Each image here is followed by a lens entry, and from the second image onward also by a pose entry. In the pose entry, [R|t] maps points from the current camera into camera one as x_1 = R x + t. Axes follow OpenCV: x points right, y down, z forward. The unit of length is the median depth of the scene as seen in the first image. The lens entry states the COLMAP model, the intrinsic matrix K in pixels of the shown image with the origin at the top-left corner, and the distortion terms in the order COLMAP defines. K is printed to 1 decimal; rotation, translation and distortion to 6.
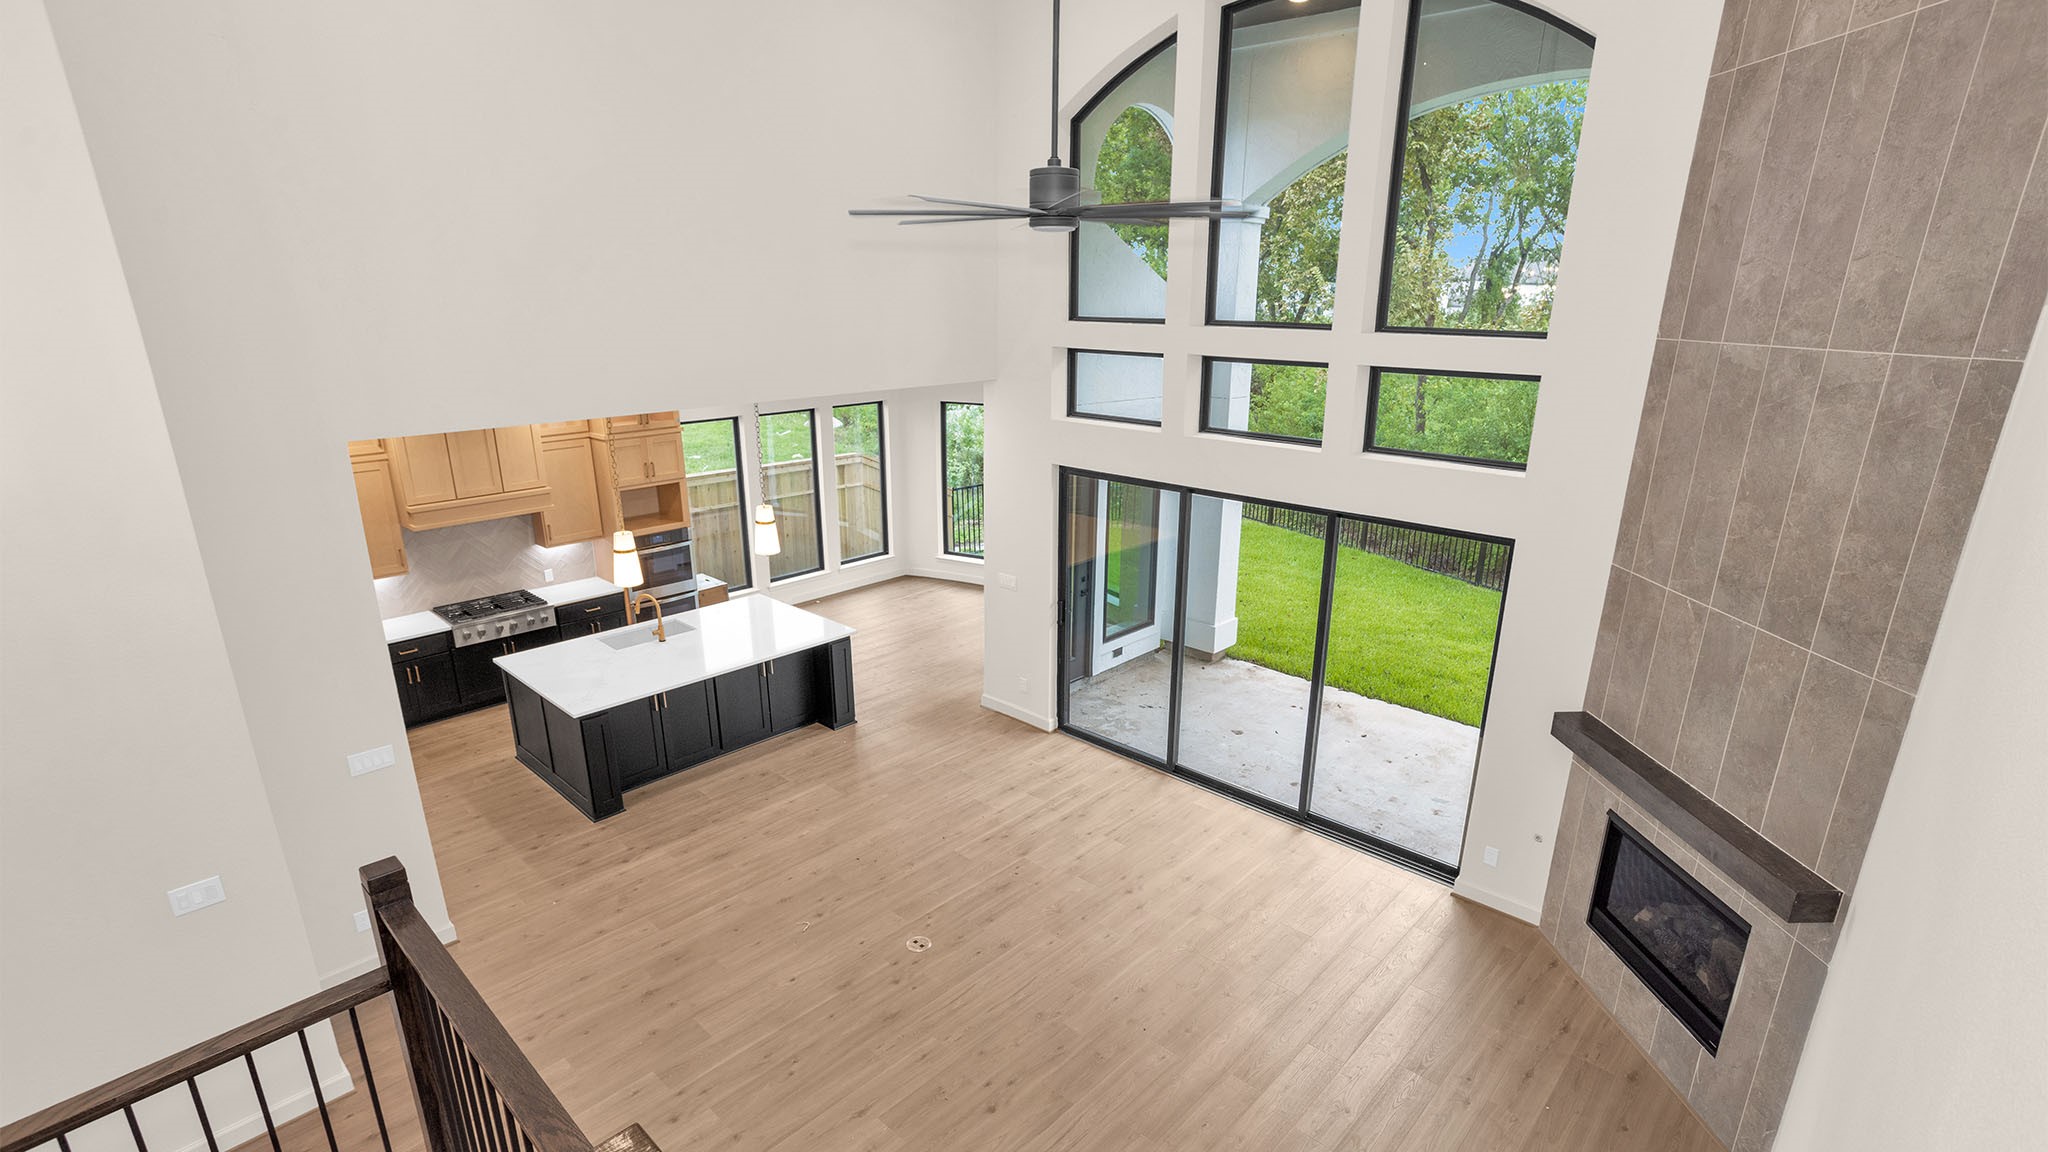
lens RADIAL K [[985.3, 0, 1018.2], [0, 985.3, 581.0], [0, 0, 1]] dist [-0.014924, 0.010179]
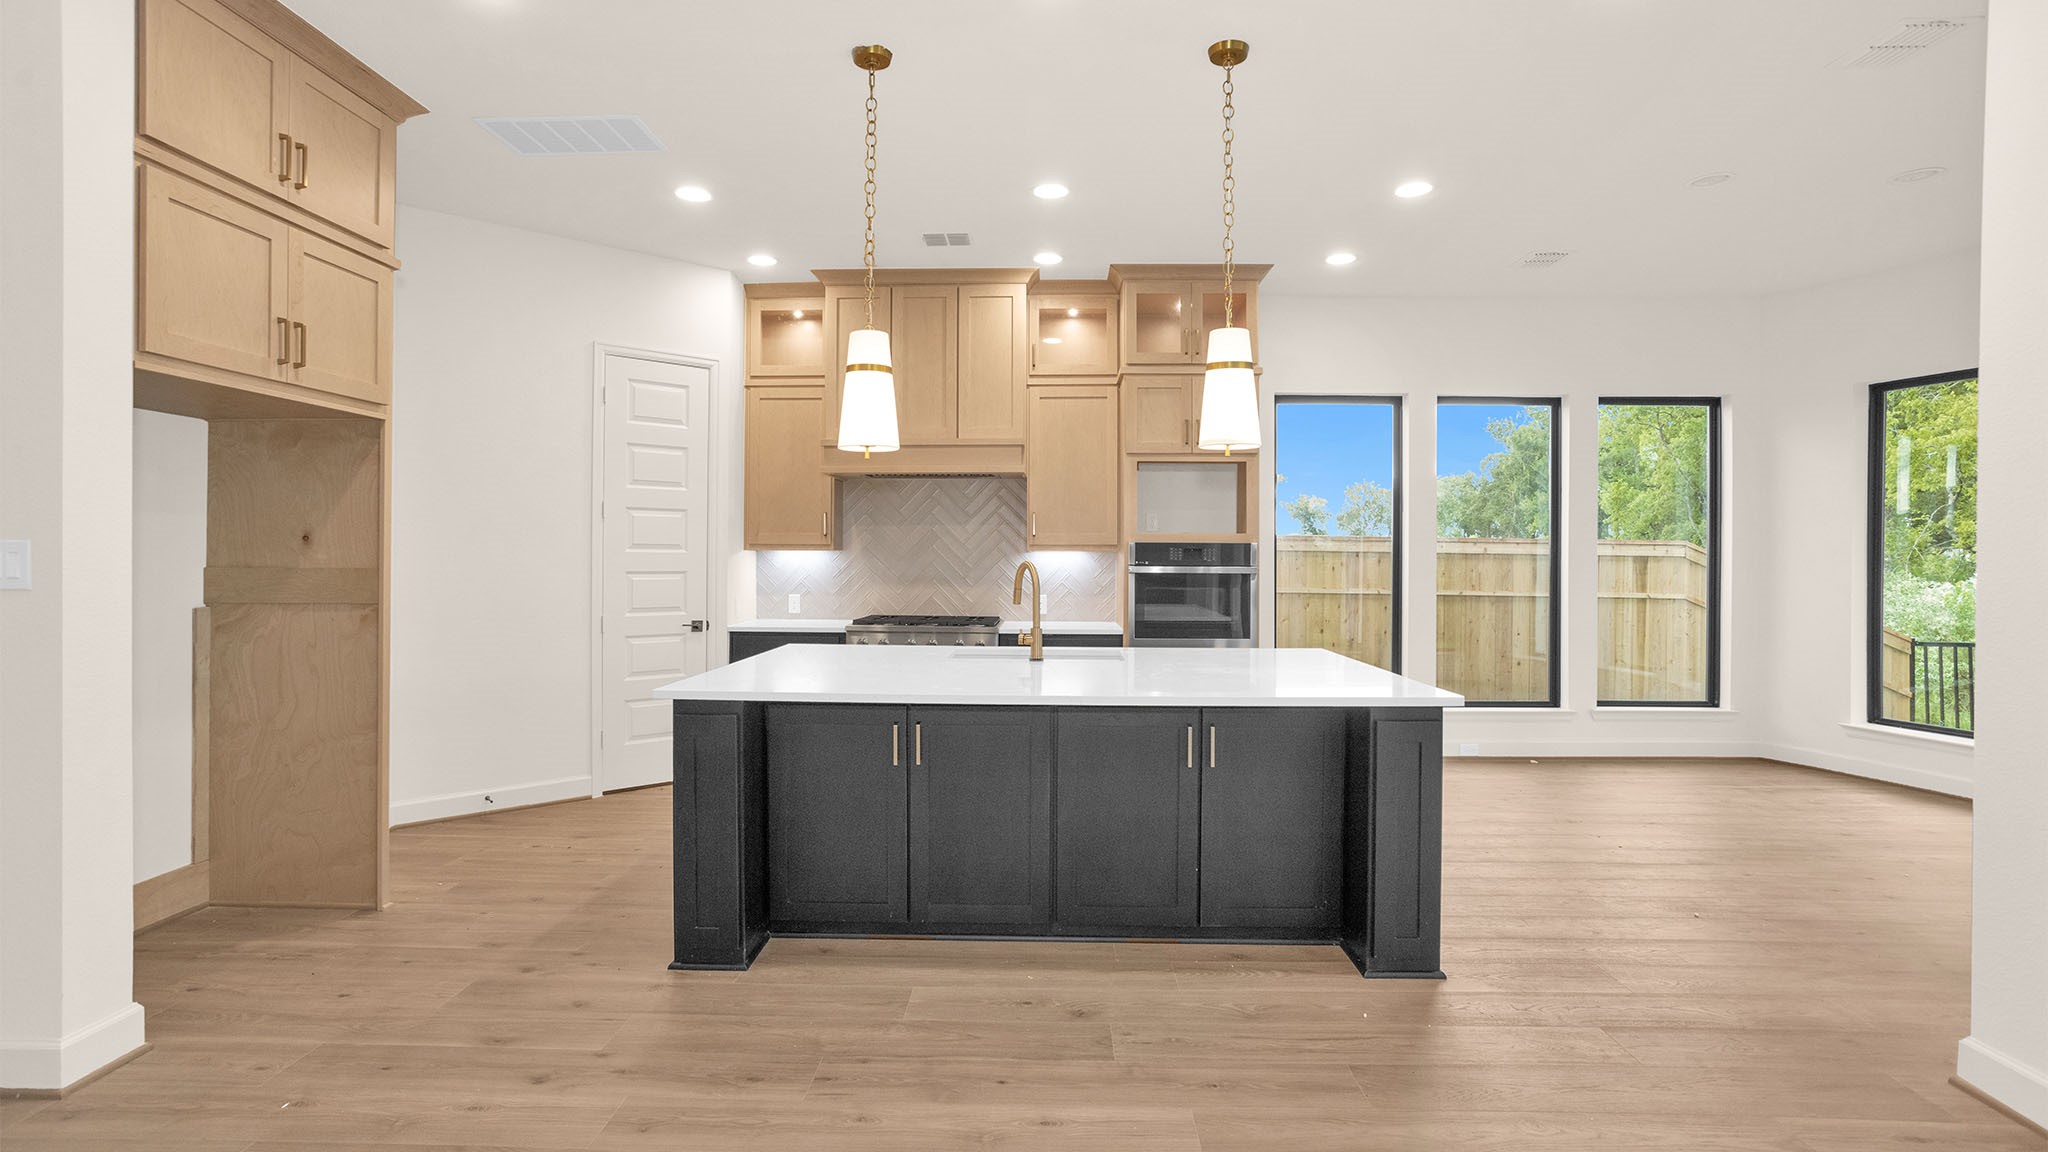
lens RADIAL K [[985.3, 0, 1022.8], [0, 985.3, 550.4], [0, 0, 1]] dist [-0.014924, 0.010179]
pose [[0.676232, 0.000141, -0.736689, -0.014575], [-0.213394, 0.957165, -0.195699, 0.125711], [0.705106, 0.289543, 0.647295, 0.803521]]
